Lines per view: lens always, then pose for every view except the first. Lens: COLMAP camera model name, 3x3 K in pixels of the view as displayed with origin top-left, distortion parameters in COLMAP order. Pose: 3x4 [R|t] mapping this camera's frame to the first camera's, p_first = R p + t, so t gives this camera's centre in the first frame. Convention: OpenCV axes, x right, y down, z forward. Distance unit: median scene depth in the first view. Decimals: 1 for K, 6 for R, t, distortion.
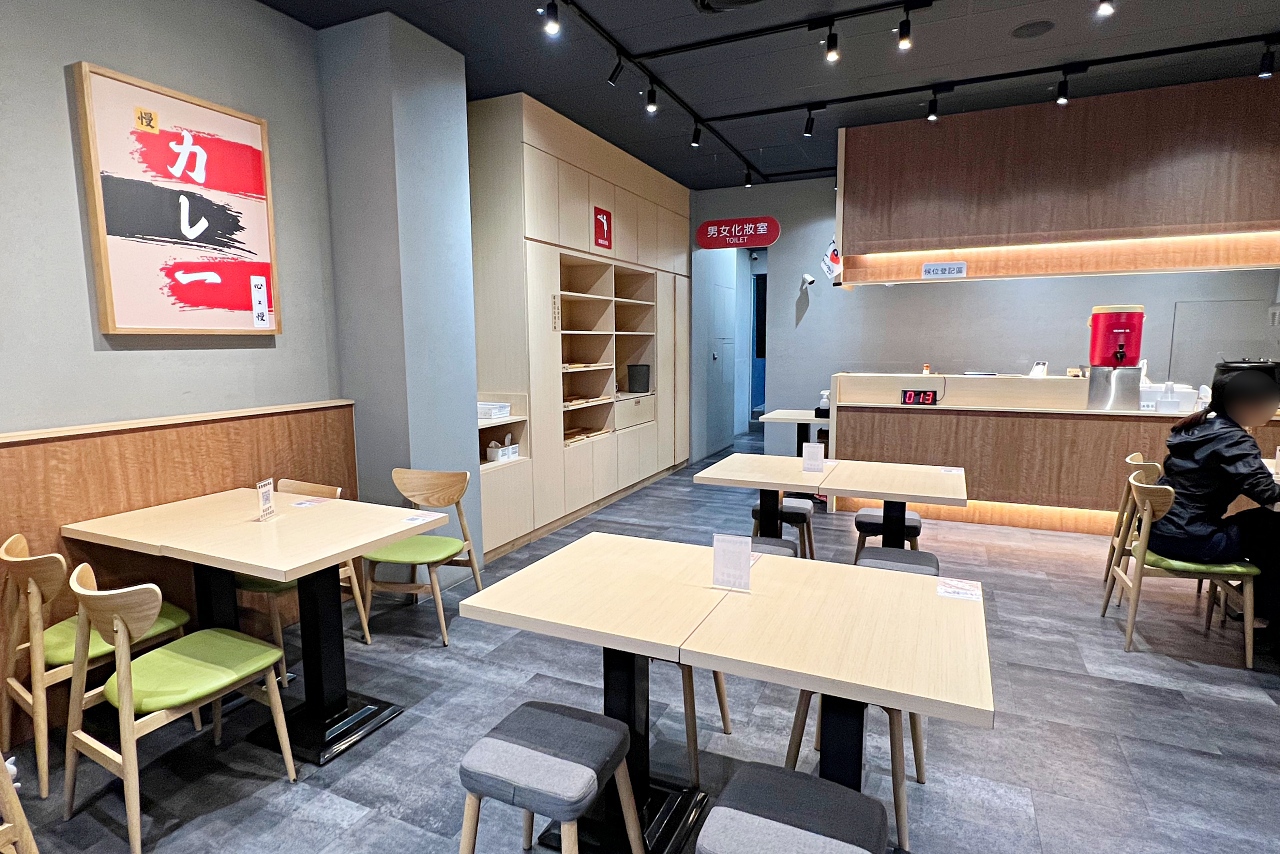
lens RADIAL K [[663.1, 0, 640.0], [0, 663.1, 427.0], [0, 0, 1]] dist [0.001830, 0.000948]
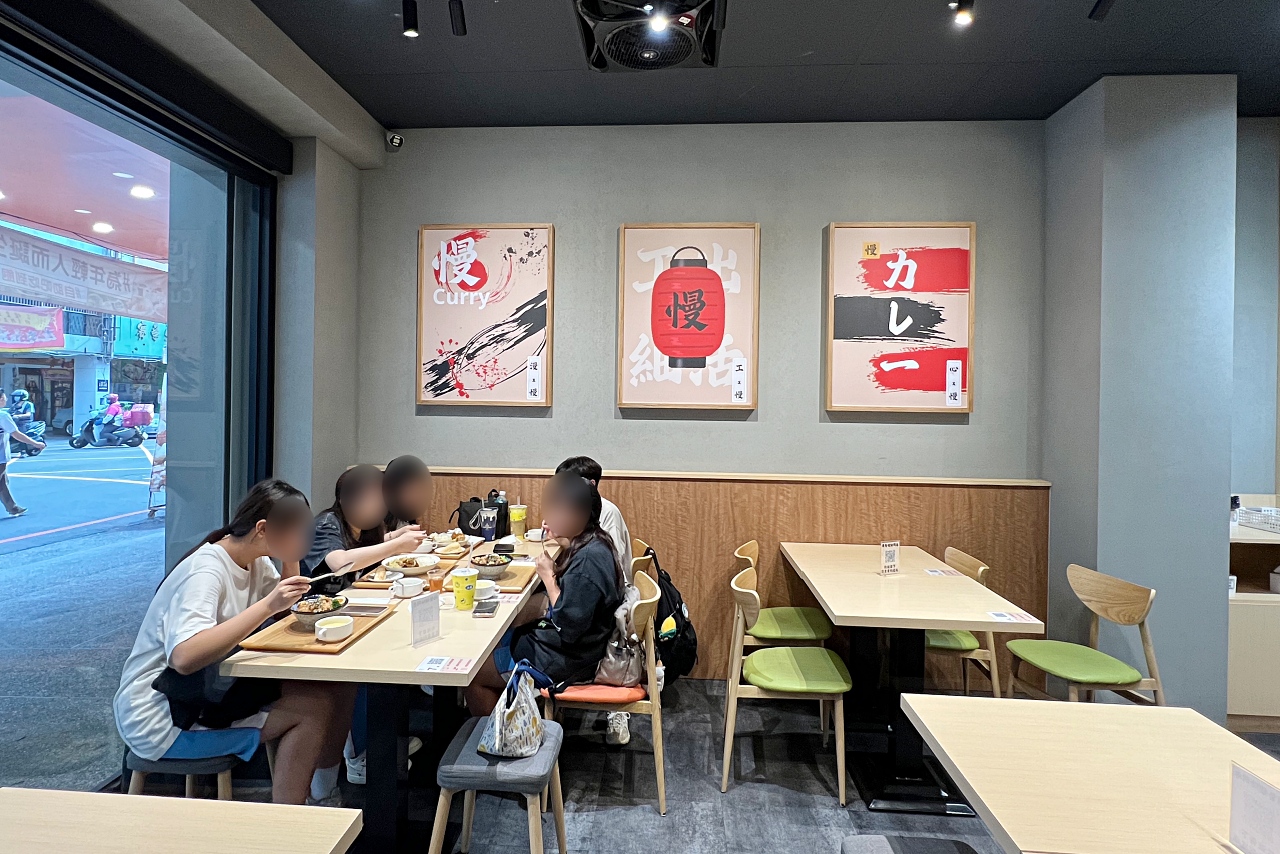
lens RADIAL K [[679.4, 0, 635.5], [0, 679.4, 404.7], [0, 0, 1]] dist [-0.001902, 0.000295]
pose [[0.363213, 0.022274, -0.931440, 0.321861], [-0.139375, 0.989764, -0.030680, -0.048747], [0.921222, 0.140963, 0.362600, 0.115459]]
